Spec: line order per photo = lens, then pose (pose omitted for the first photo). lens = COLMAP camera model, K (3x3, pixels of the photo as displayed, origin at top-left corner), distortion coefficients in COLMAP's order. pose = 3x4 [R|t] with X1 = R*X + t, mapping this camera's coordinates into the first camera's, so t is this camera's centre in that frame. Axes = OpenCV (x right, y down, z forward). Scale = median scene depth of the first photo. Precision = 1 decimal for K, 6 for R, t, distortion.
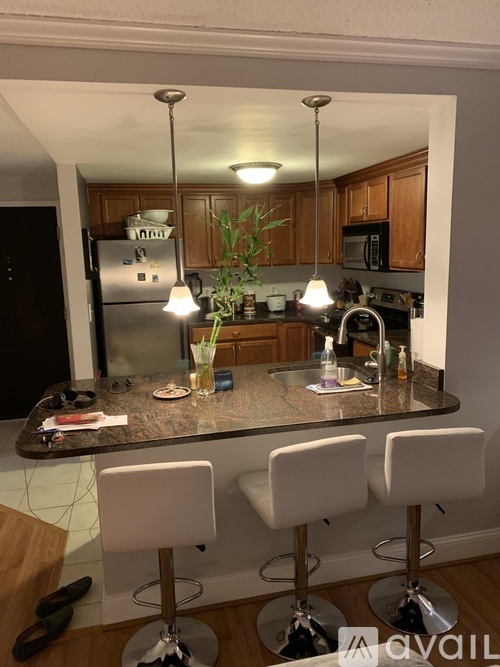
lens RADIAL K [[527.9, 0, 250.0], [0, 527.9, 333.5], [0, 0, 1]] dist [-0.004744, 0.000069]
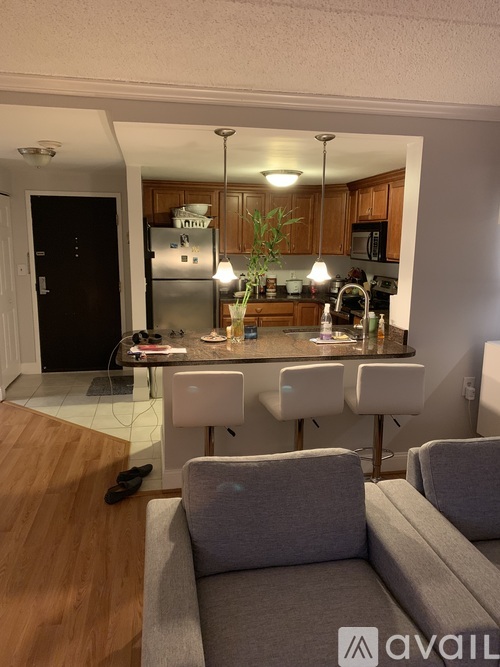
lens RADIAL K [[497.0, 0, 250.0], [0, 497.0, 333.5], [0, 0, 1]] dist [0.005875, 0.000482]
pose [[0.998095, 0.047571, -0.039283, 0.000211], [-0.046484, 0.998523, 0.028139, 0.044166], [0.040563, -0.026259, 0.998832, -0.251410]]
